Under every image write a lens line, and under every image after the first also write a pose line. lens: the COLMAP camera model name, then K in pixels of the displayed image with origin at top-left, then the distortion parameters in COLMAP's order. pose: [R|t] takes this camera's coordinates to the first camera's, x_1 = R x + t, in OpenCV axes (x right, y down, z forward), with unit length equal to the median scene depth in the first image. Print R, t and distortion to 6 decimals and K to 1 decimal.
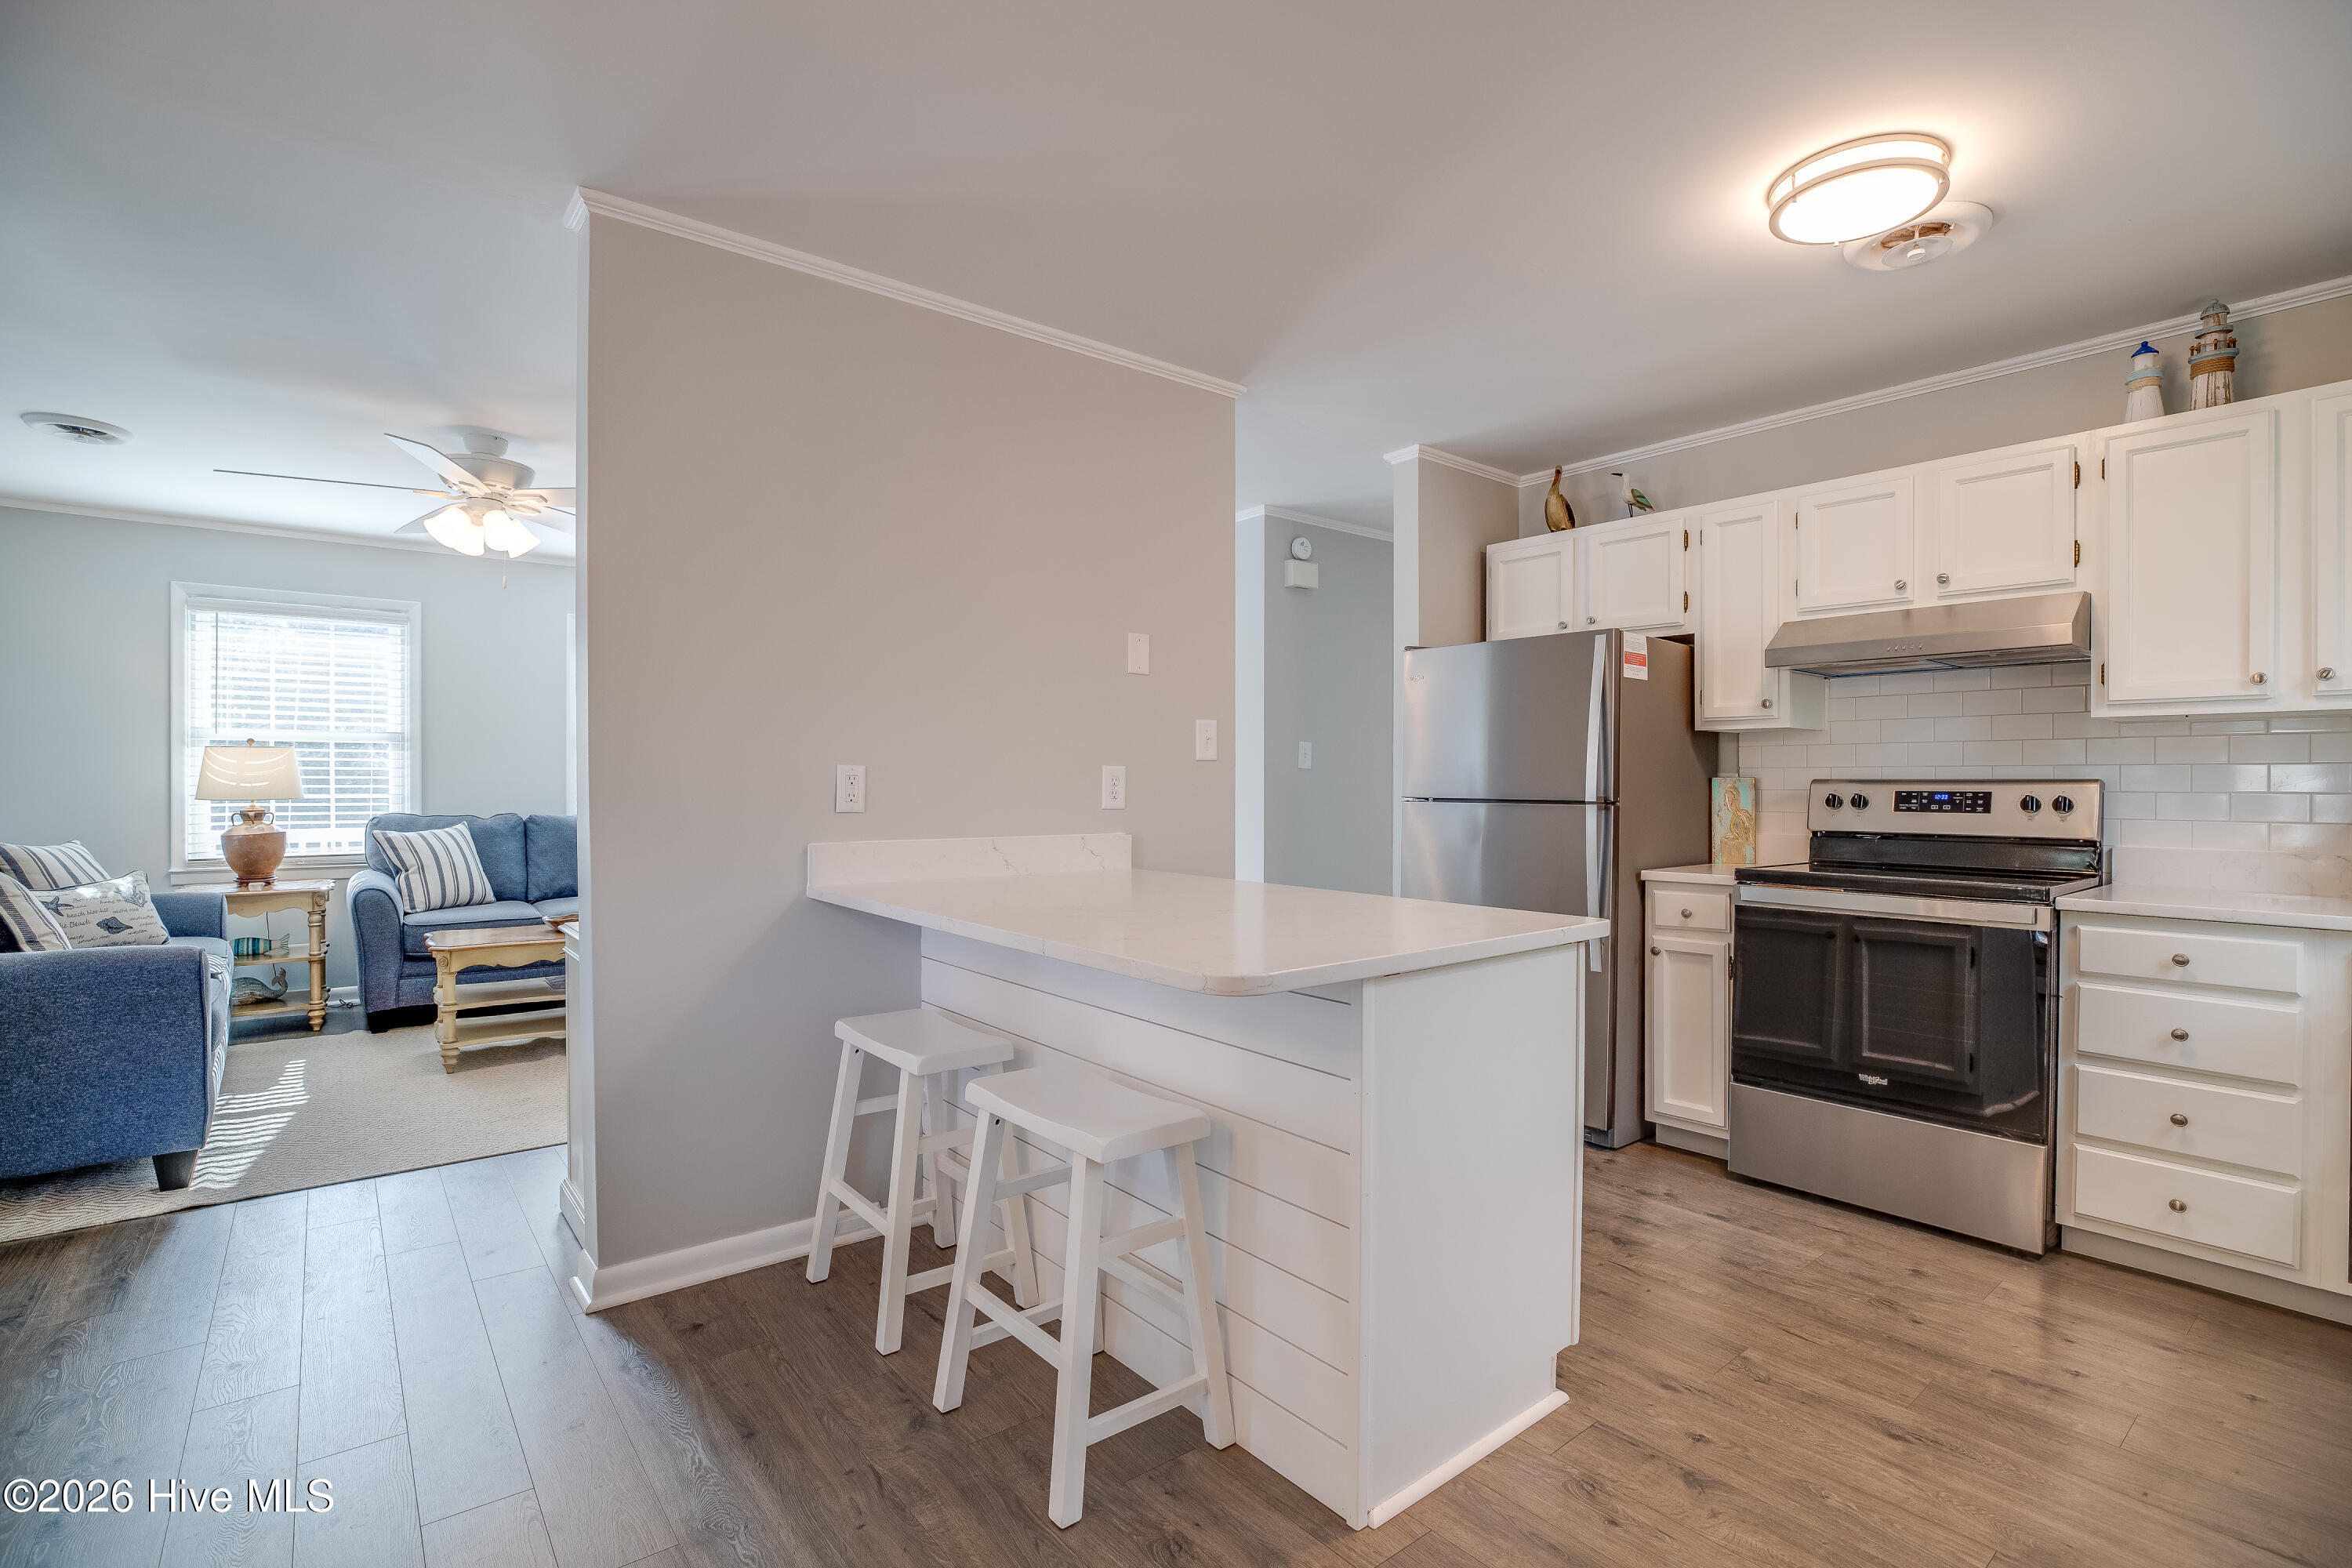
lens RADIAL K [[1080.1, 0, 1172.6], [0, 1080.1, 787.4], [0, 0, 1]] dist [-0.046964, 0.014531]
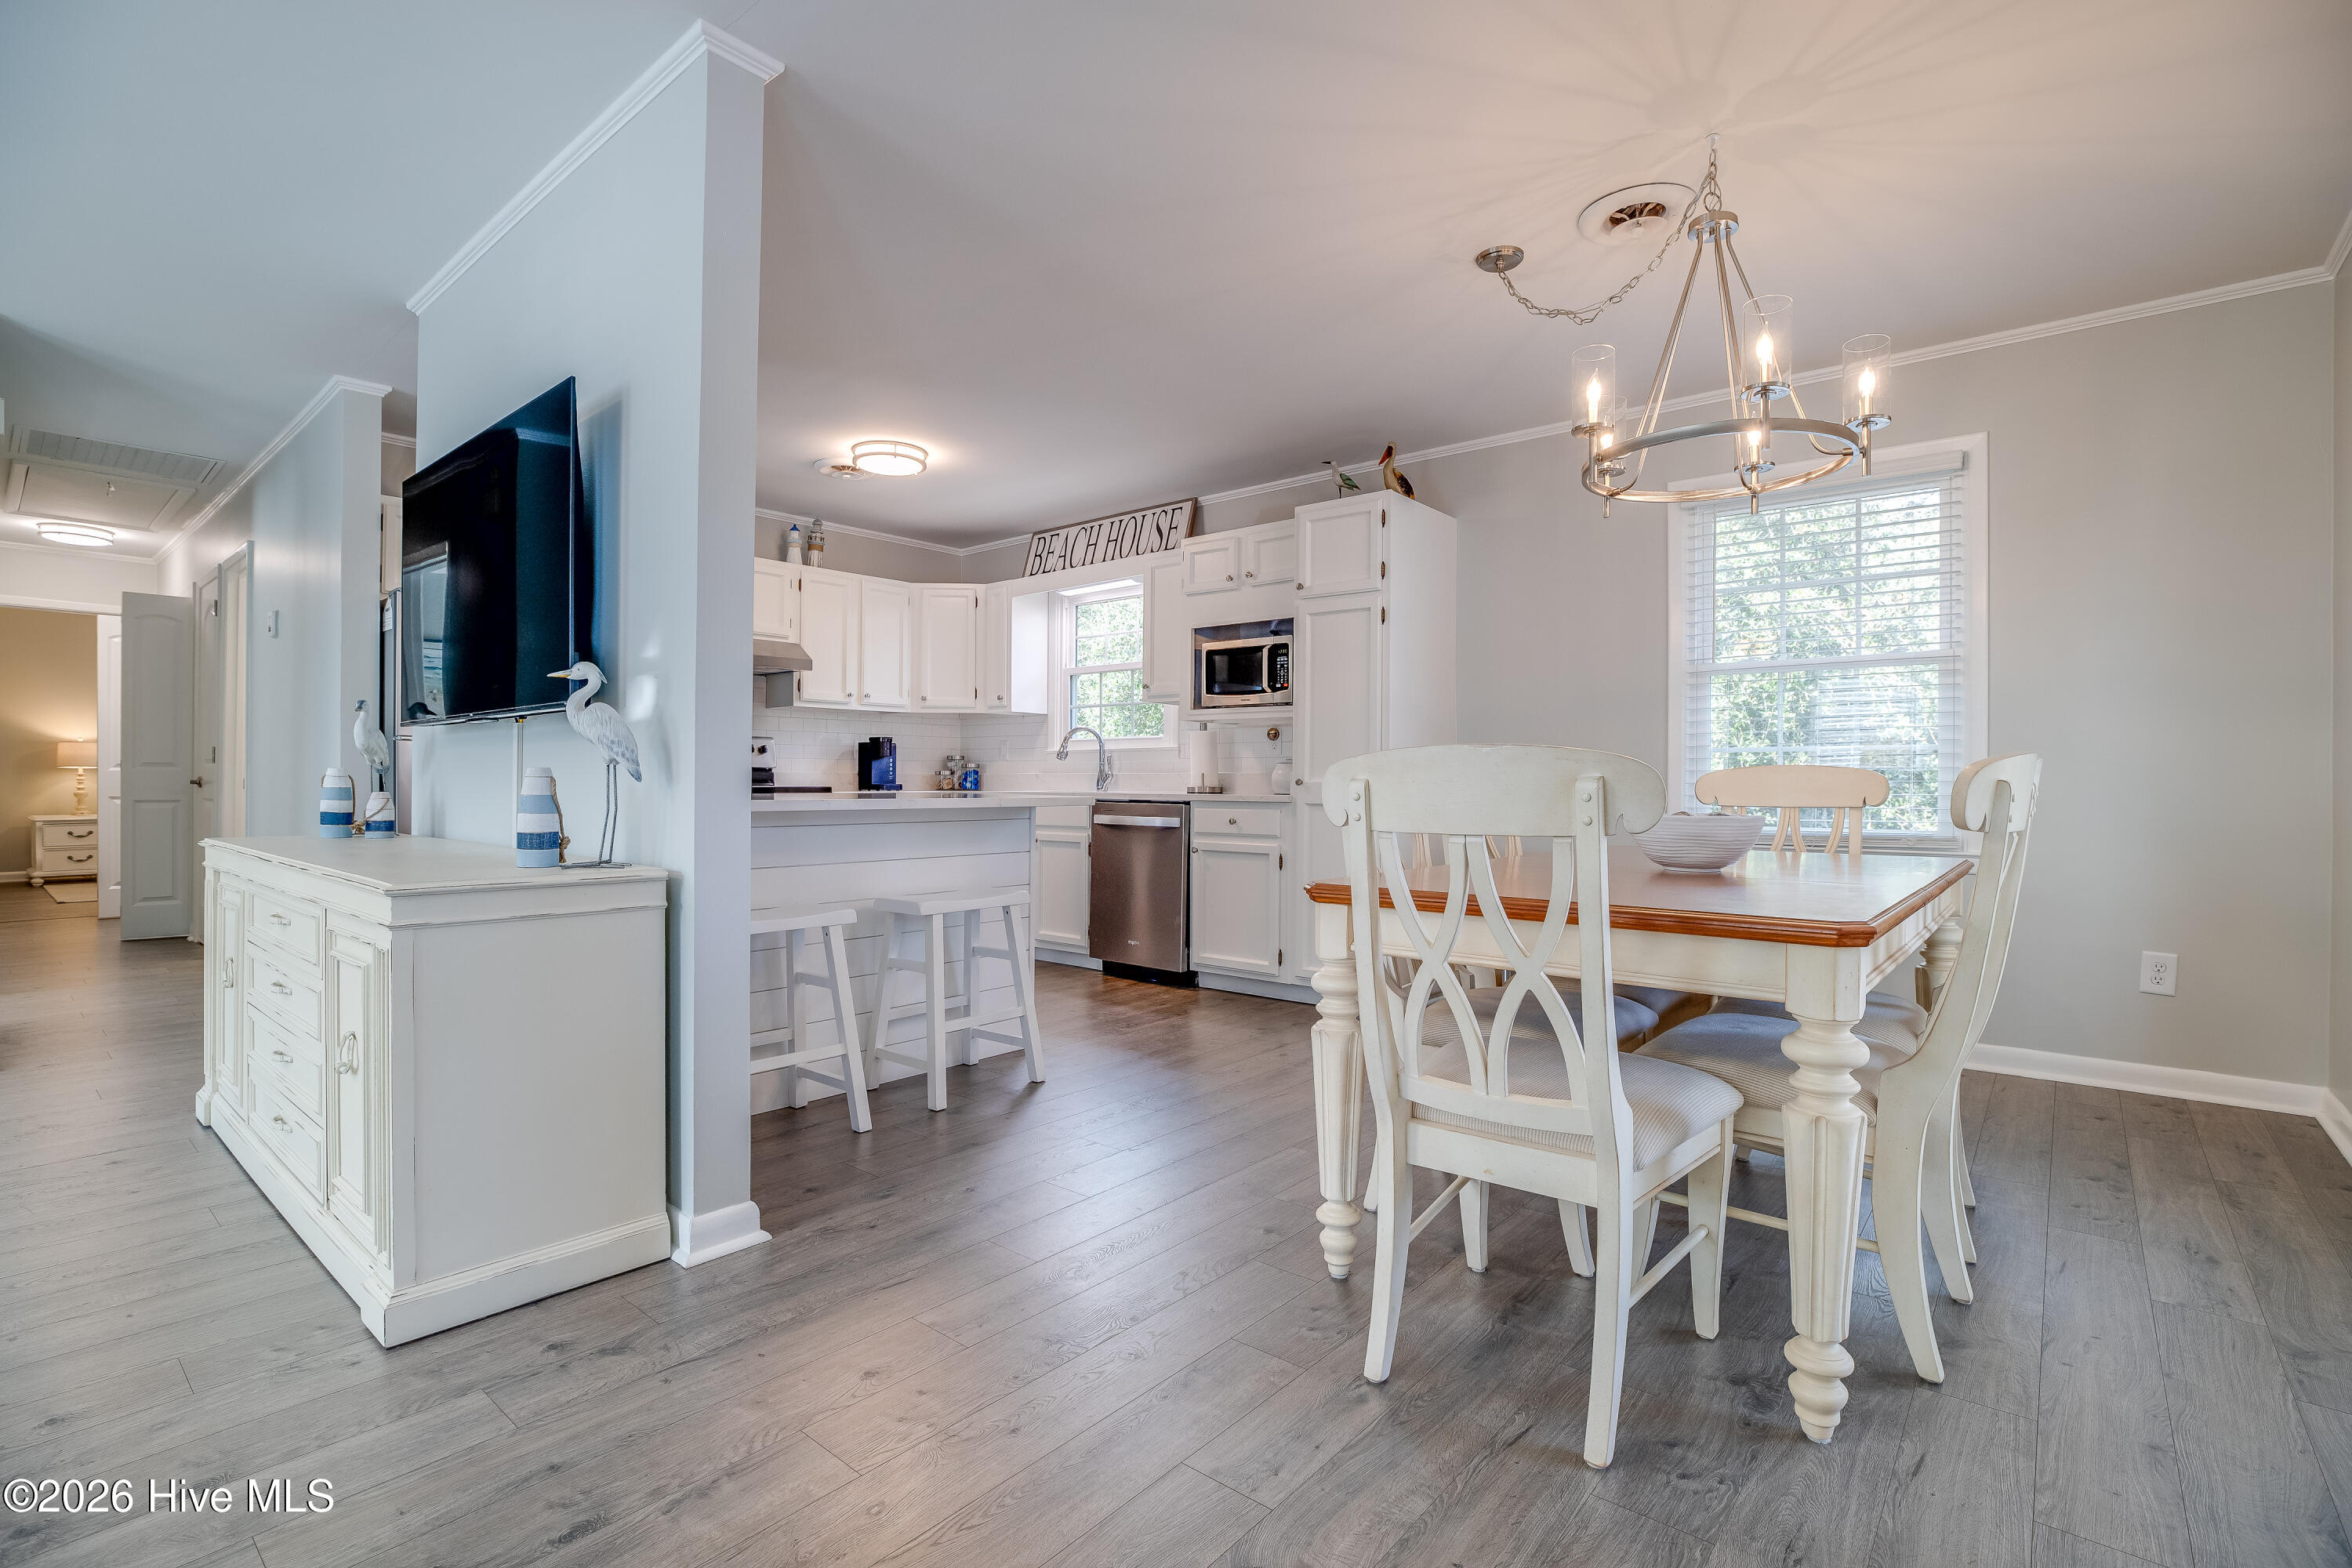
lens RADIAL K [[1086.8, 0, 1170.6], [0, 1086.8, 777.7], [0, 0, 1]] dist [-0.044989, 0.014230]
pose [[-0.193102, -0.002799, 0.981175, -1.139891], [-0.001286, 0.999996, 0.002599, 0.056613], [-0.981178, -0.000760, -0.193105, 0.601805]]
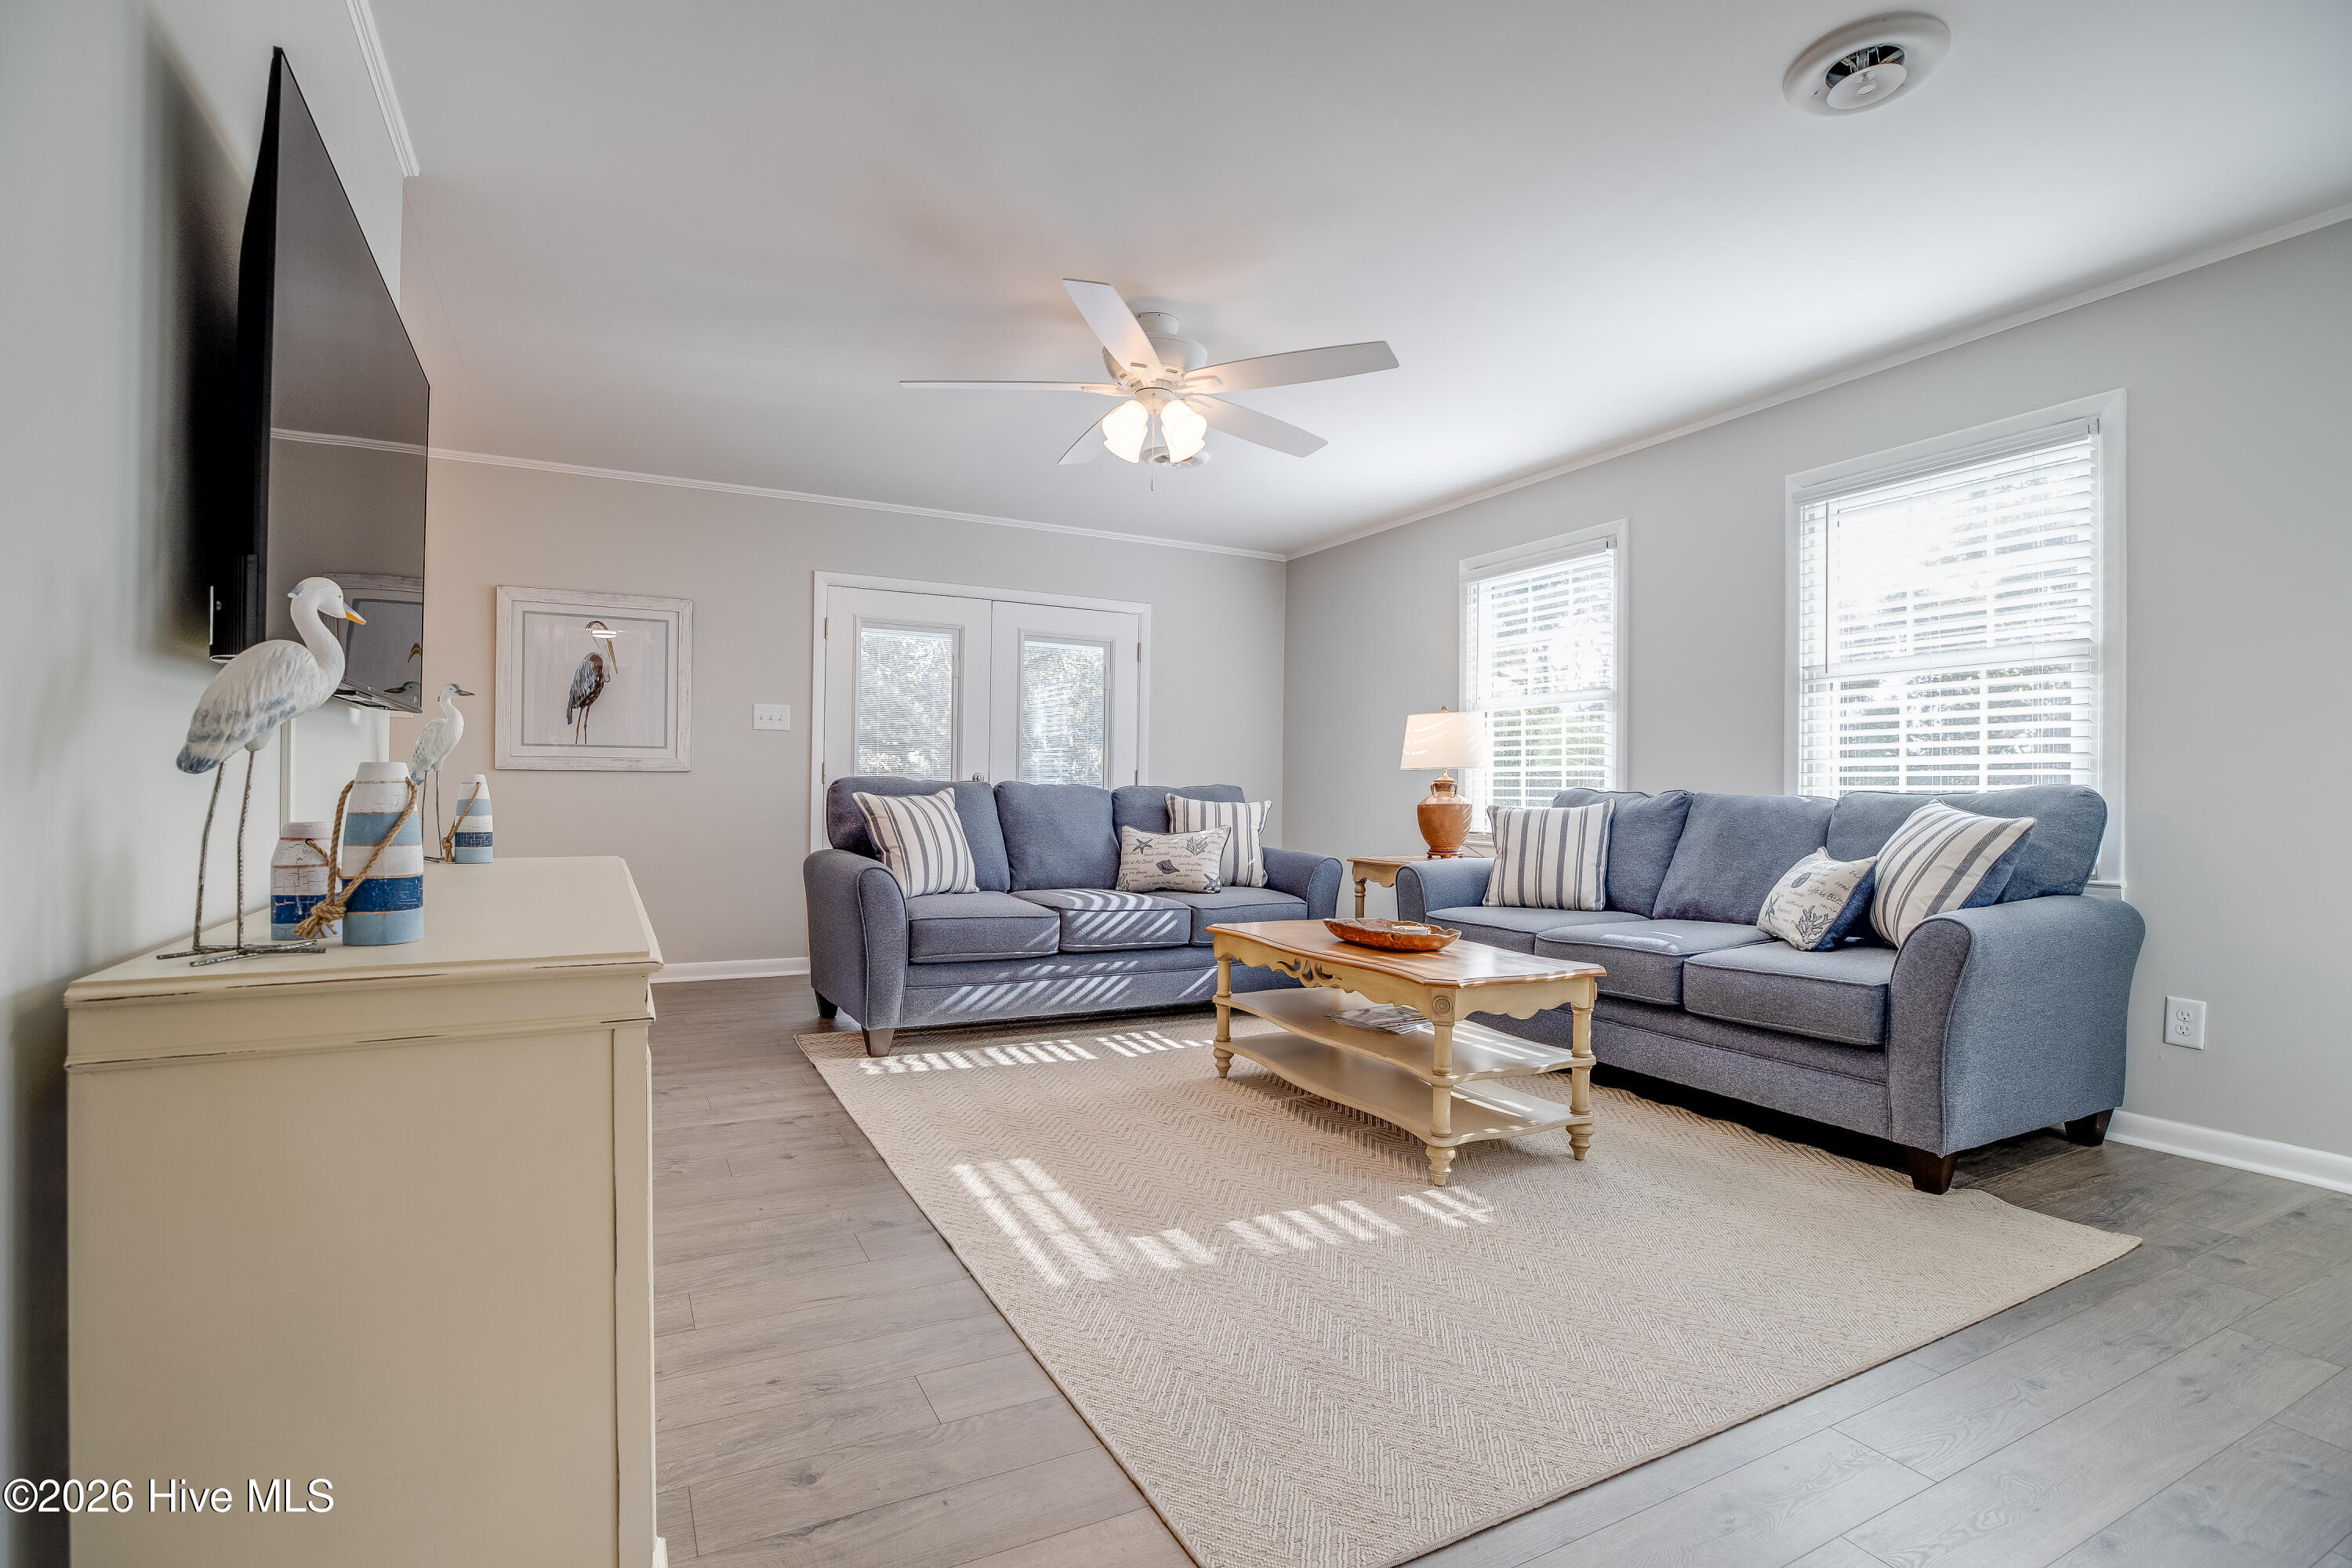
lens RADIAL K [[1101.0, 0, 1172.5], [0, 1101.0, 786.1], [0, 0, 1]] dist [-0.046242, 0.013725]
pose [[-0.191601, -0.009112, -0.981431, 0.247257], [-0.016144, 0.999851, -0.006131, 0.057601], [0.981340, 0.014669, -0.191720, 1.486933]]
